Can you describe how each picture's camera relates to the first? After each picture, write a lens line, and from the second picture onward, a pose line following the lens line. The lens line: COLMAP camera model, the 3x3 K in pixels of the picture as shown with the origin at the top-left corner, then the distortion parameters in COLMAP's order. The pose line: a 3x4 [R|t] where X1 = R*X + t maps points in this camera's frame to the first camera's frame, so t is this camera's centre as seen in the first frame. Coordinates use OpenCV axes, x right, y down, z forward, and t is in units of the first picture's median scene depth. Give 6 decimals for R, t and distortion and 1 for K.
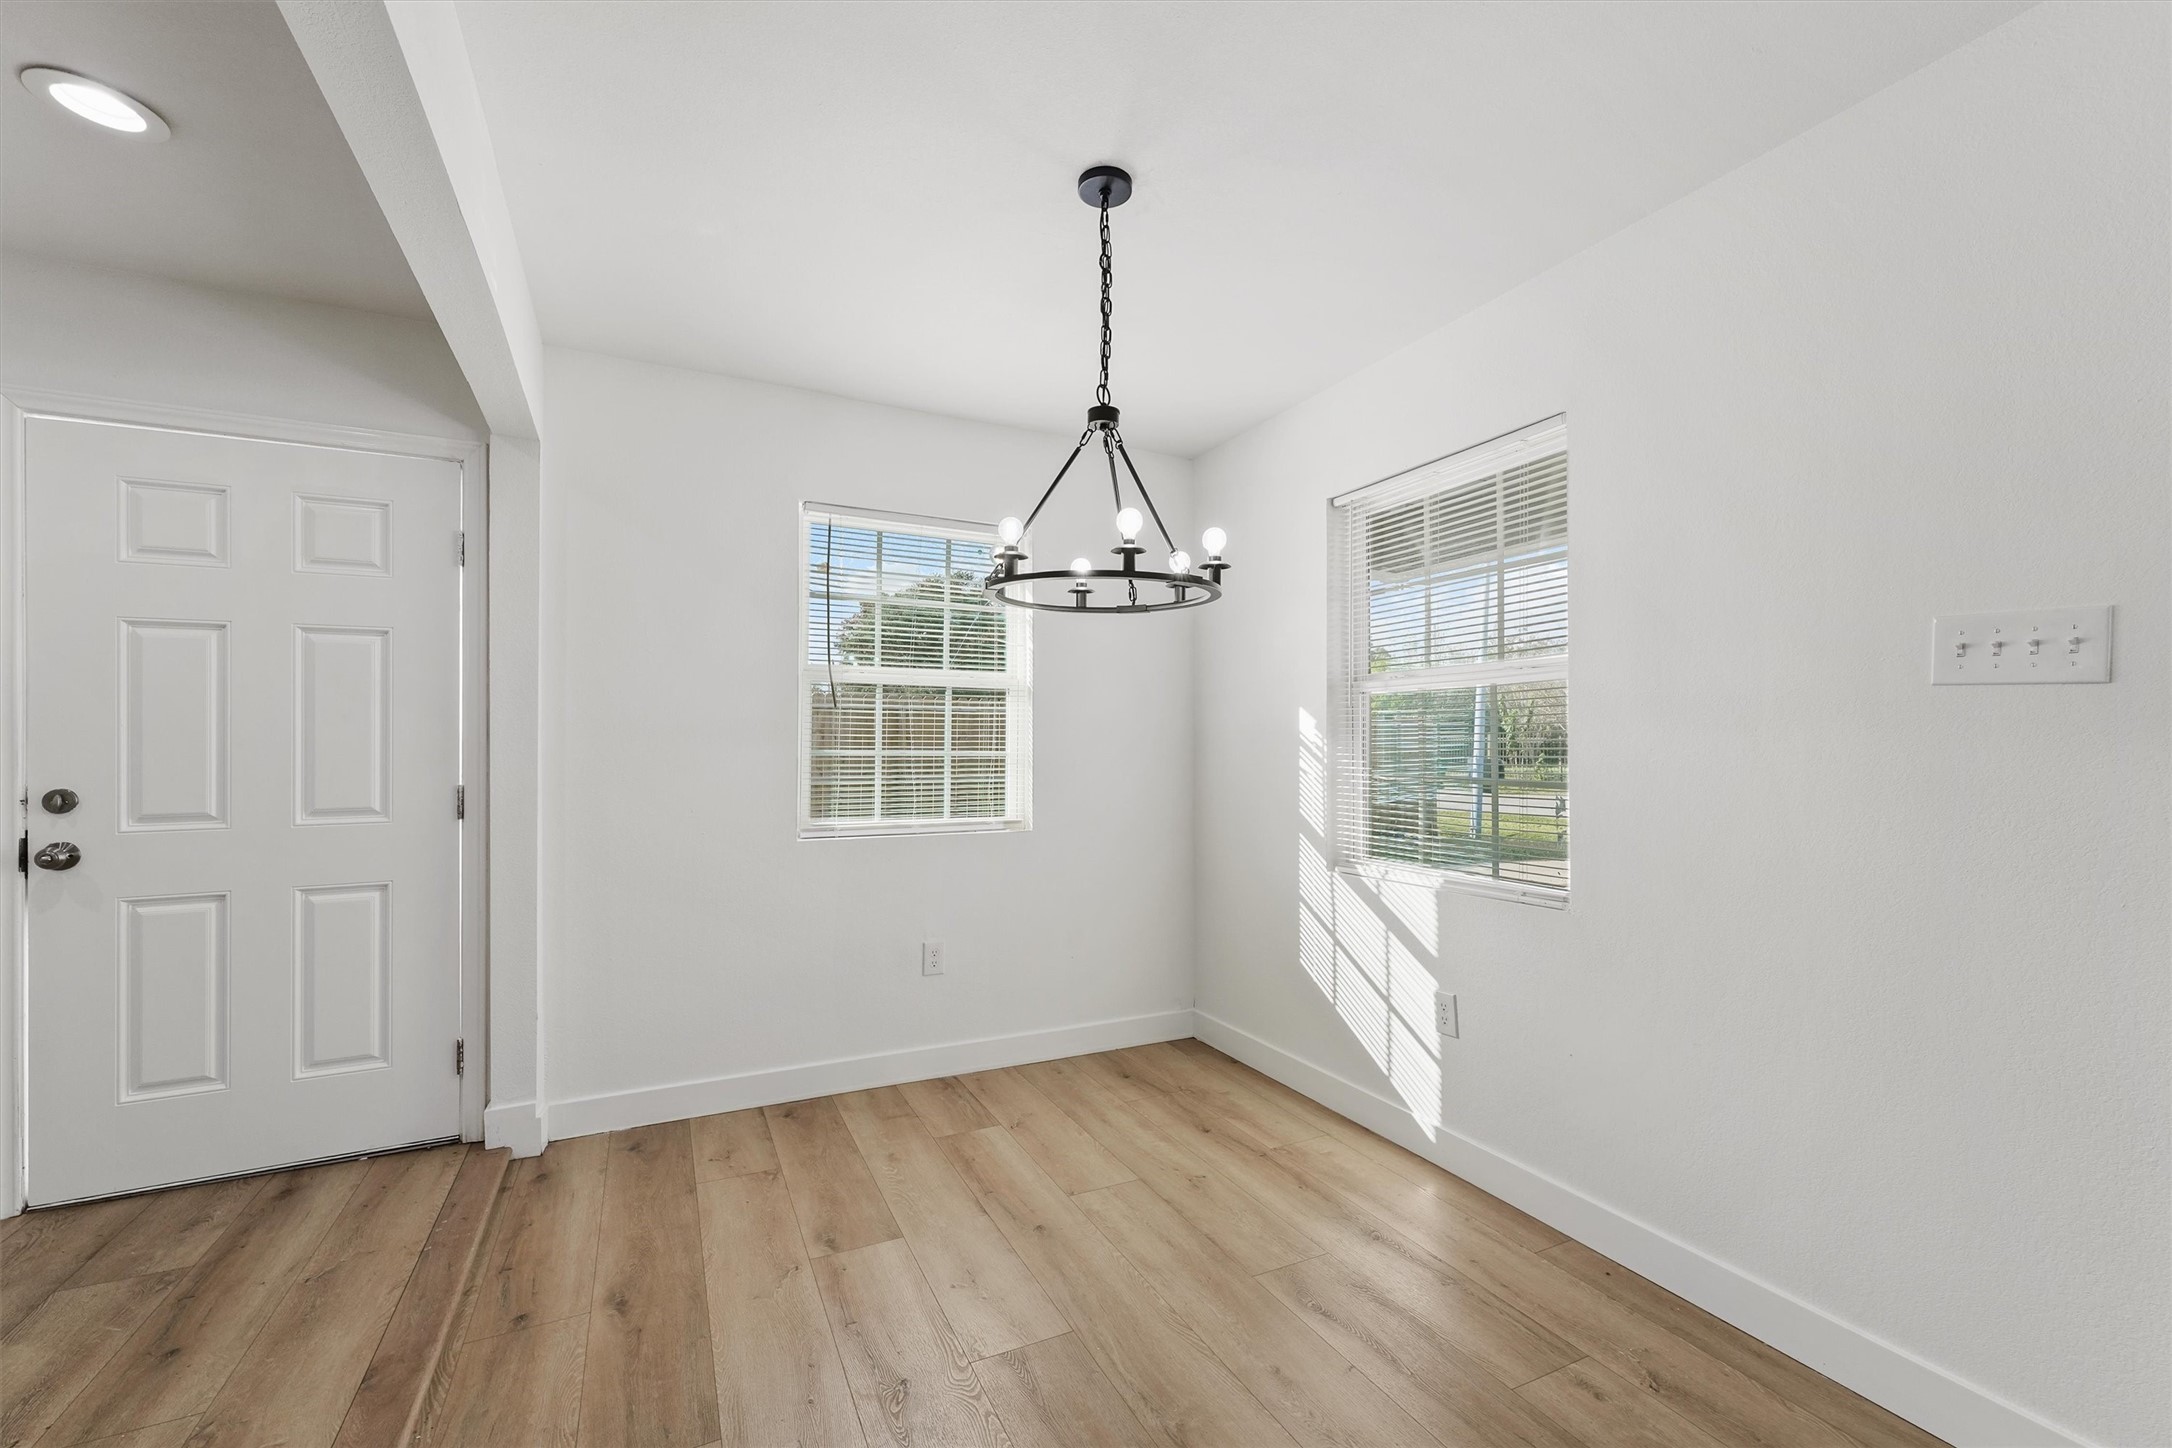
lens RADIAL K [[873.1, 0, 1077.4], [0, 873.1, 725.3], [0, 0, 1]] dist [0.003455, -0.000417]
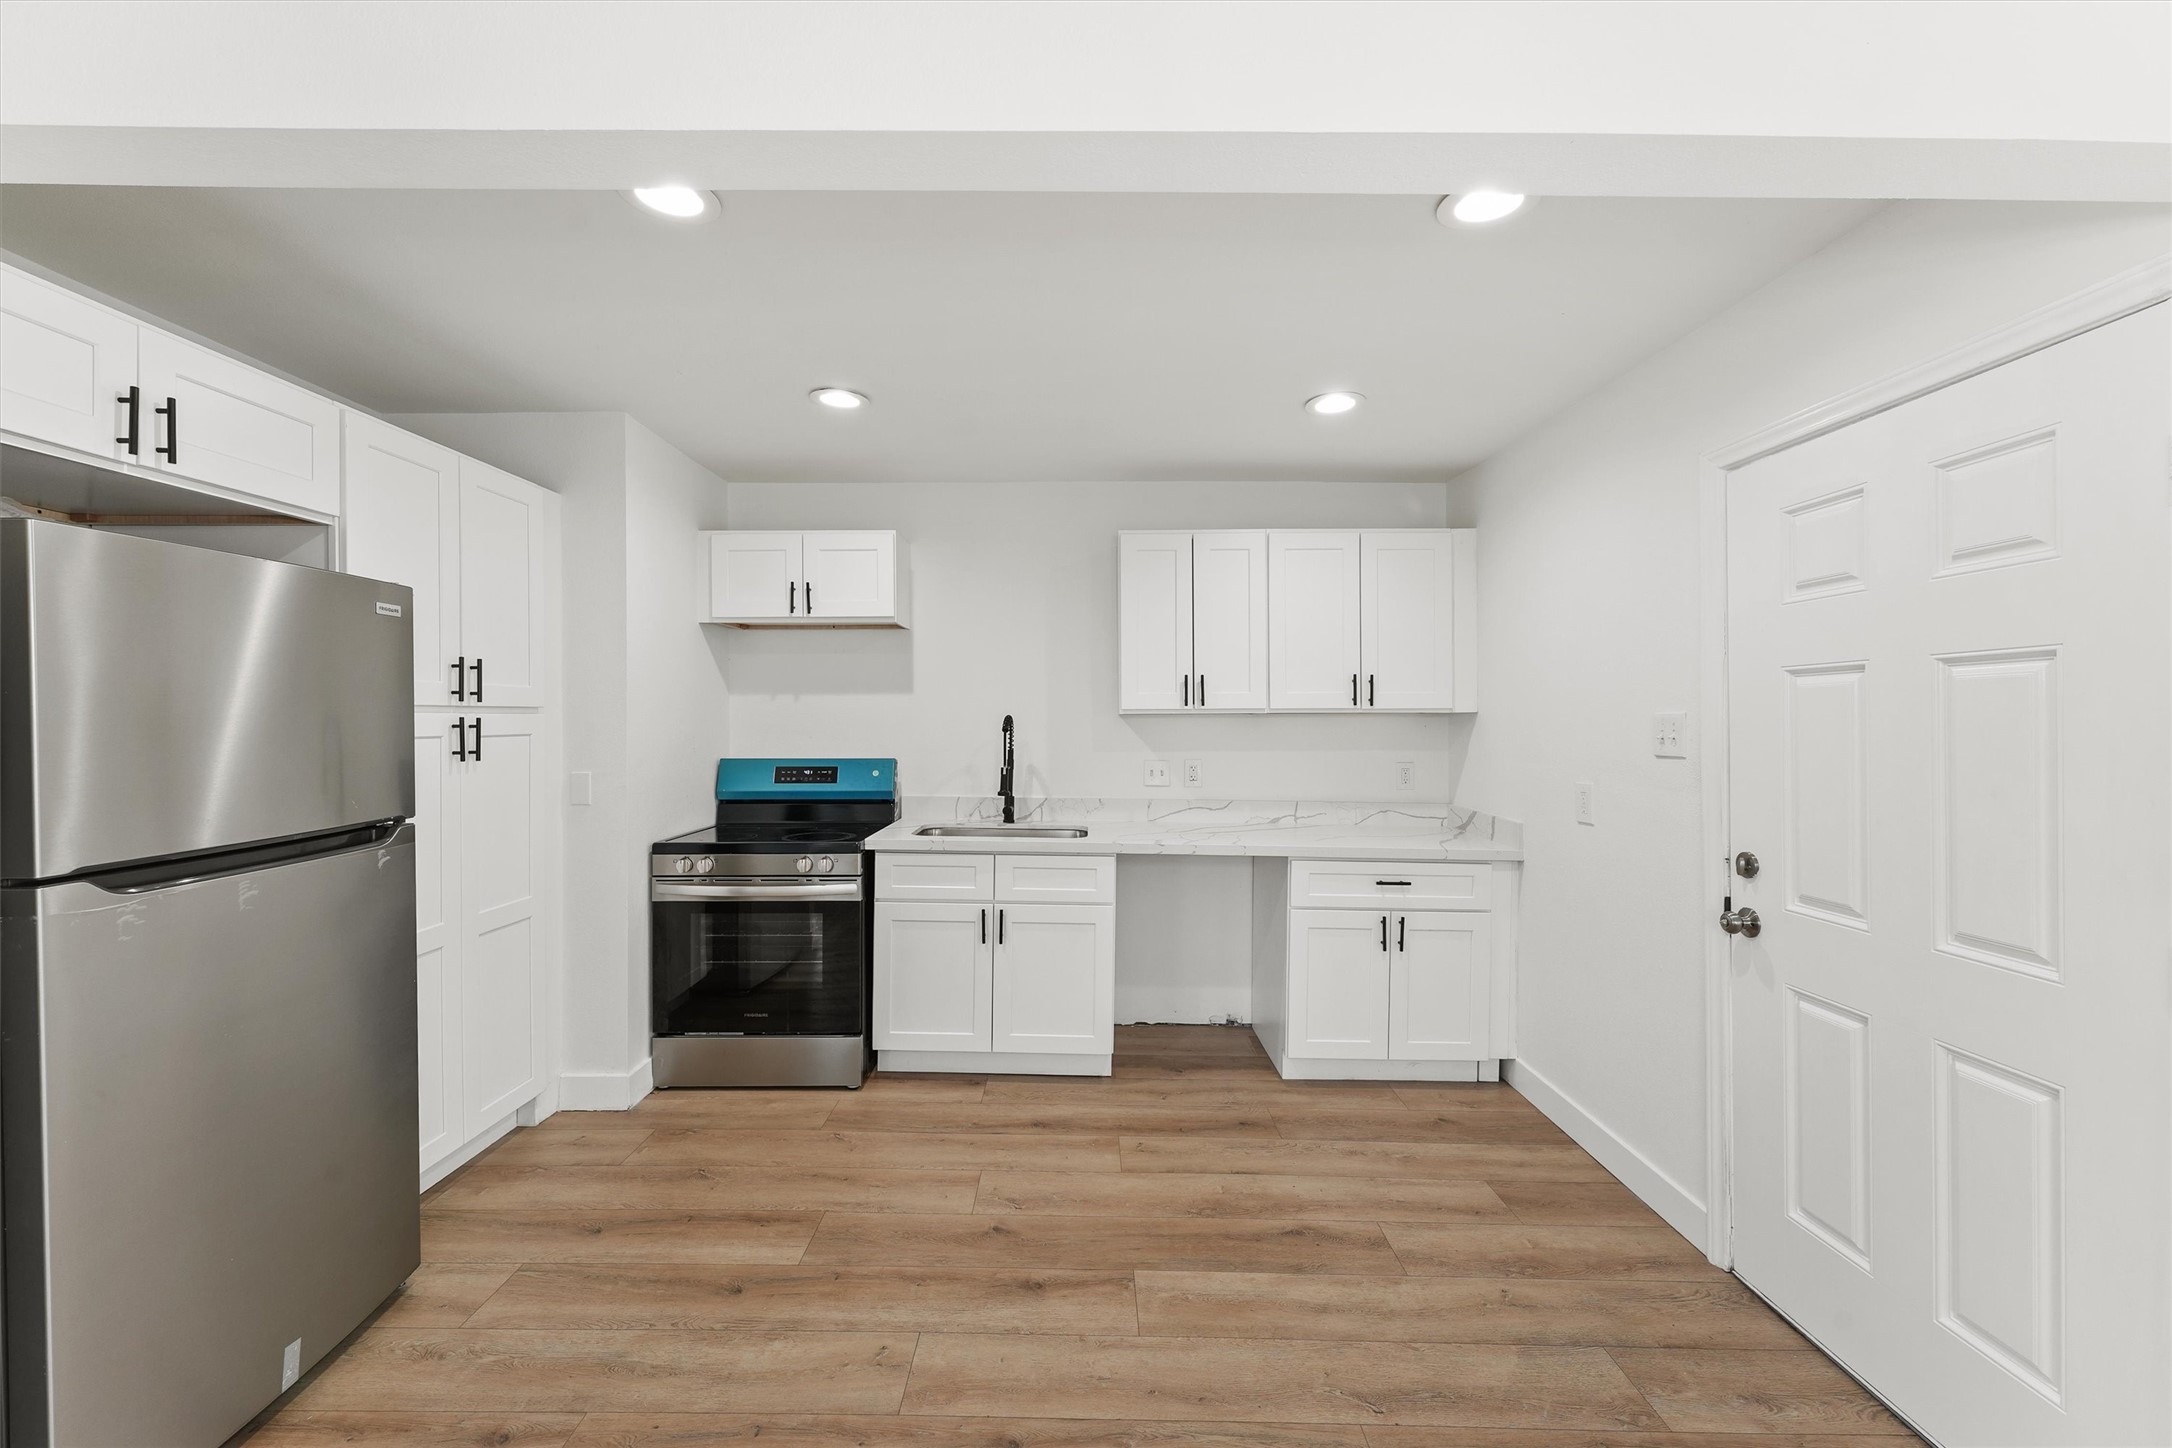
lens RADIAL K [[859.5, 0, 1082.6], [0, 859.5, 720.4], [0, 0, 1]] dist [0.003466, -0.000196]
pose [[-0.438400, -0.000694, -0.898780, 0.003506], [0.007110, 0.999966, -0.004240, -0.062910], [0.898752, -0.008250, -0.438380, 0.663346]]
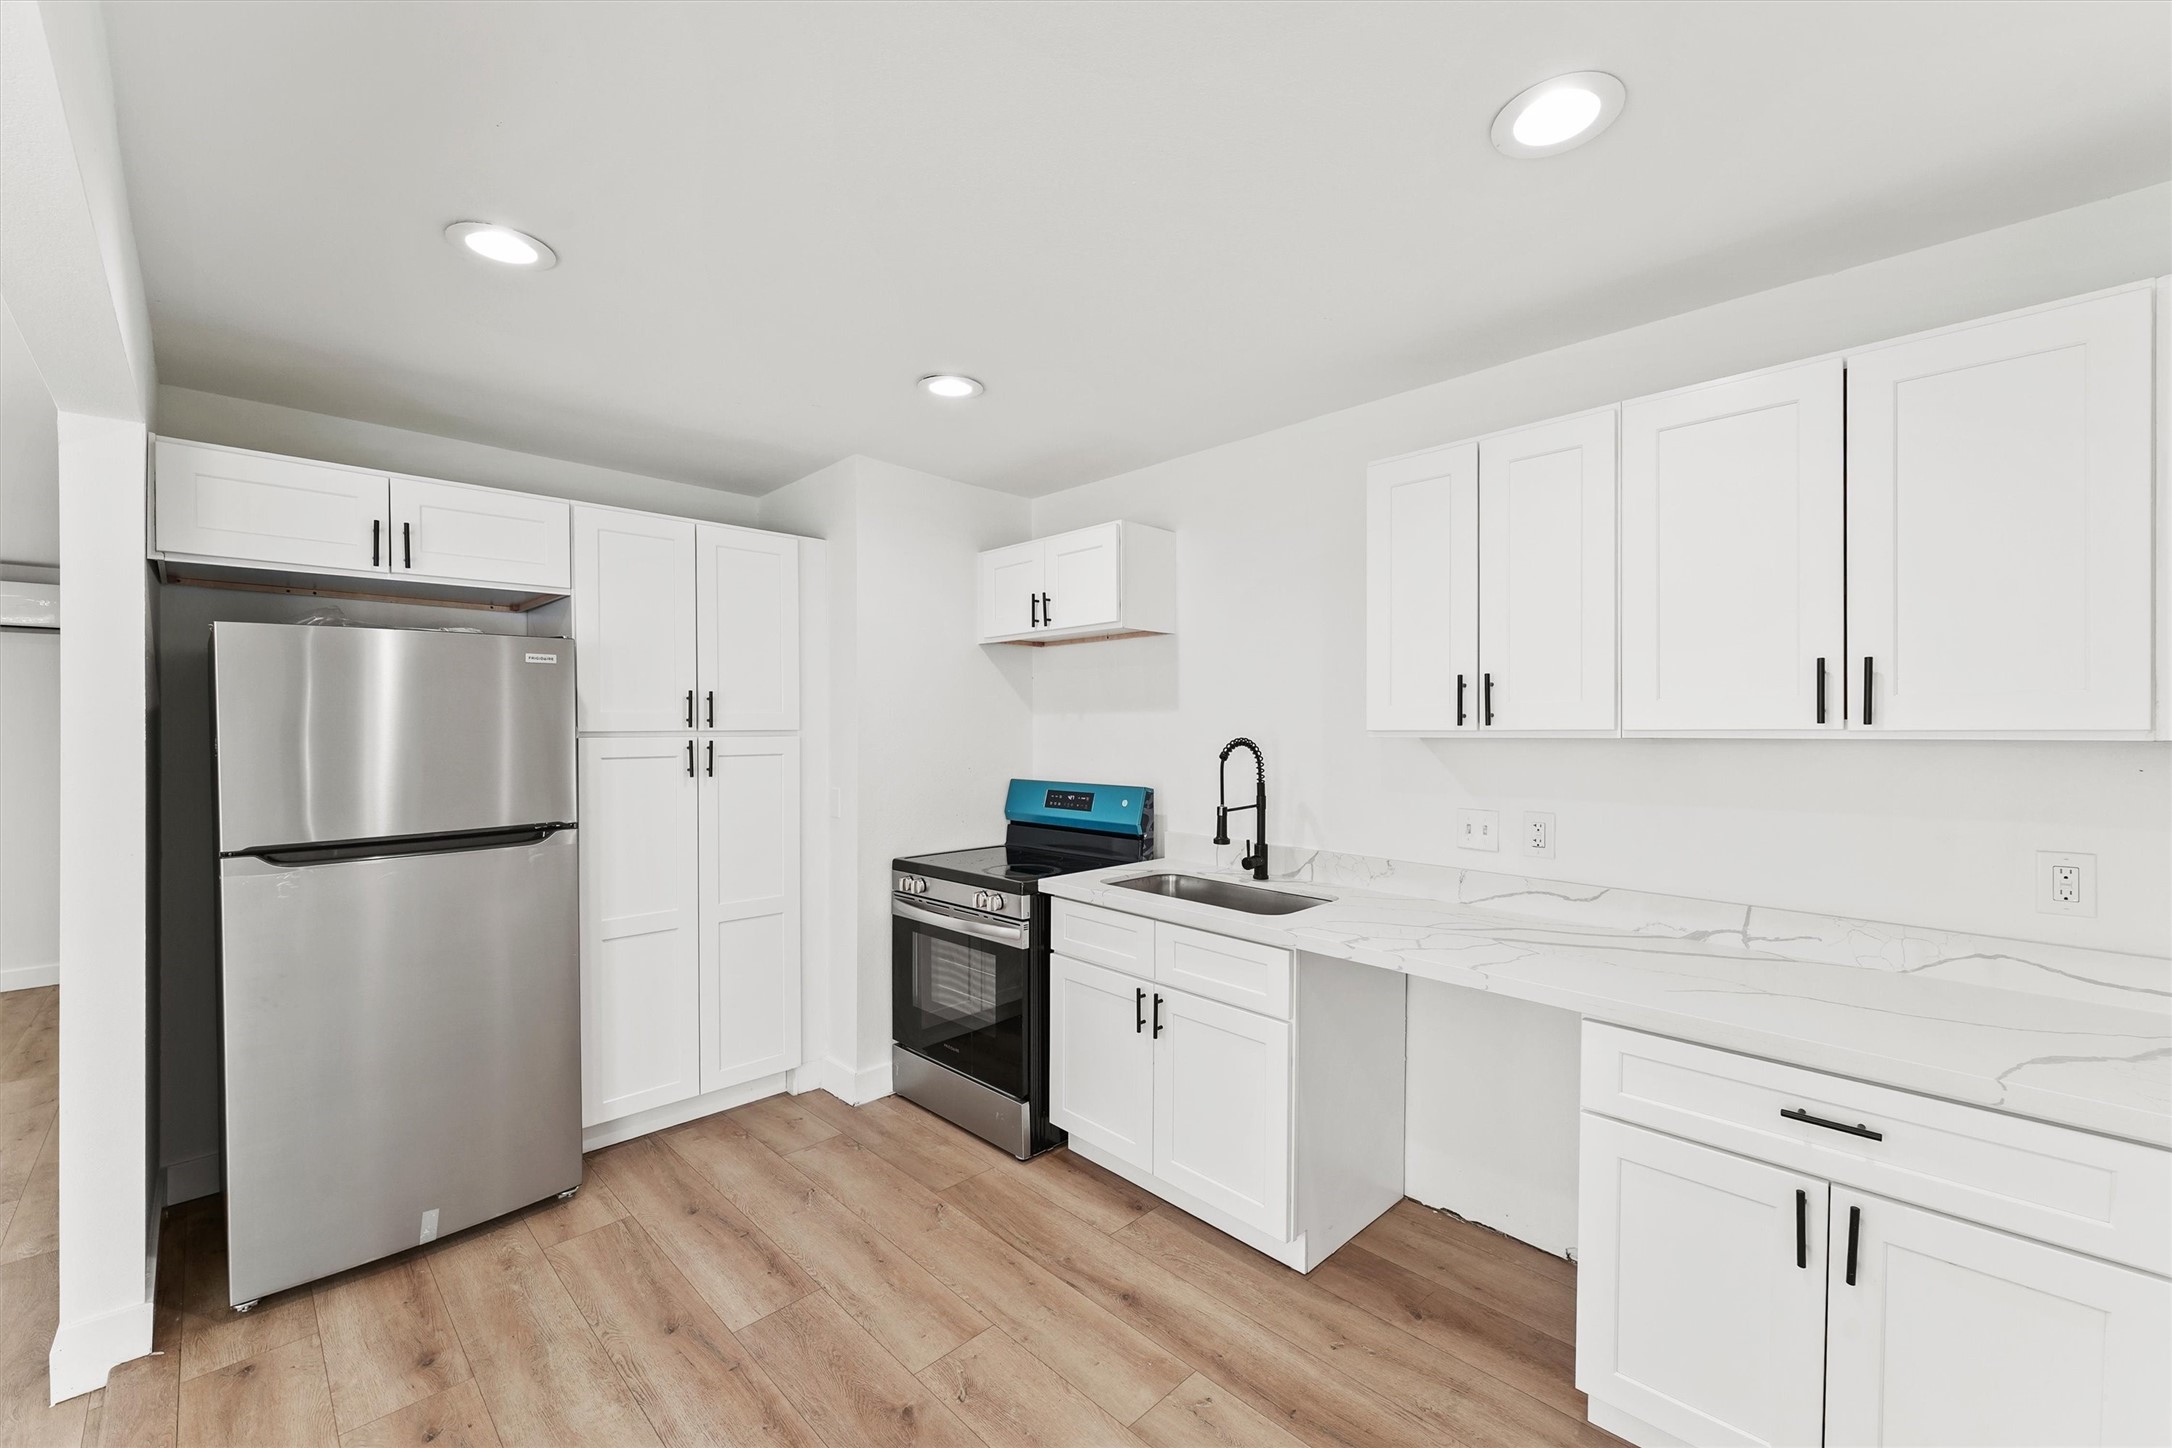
lens RADIAL K [[877.3, 0, 1080.9], [0, 877.3, 731.6], [0, 0, 1]] dist [0.006185, -0.000232]
pose [[-0.946584, 0.000425, -0.322458, -0.663217], [0.001590, 0.999993, -0.003348, -0.082799], [0.322455, -0.003682, -0.946578, 0.903176]]
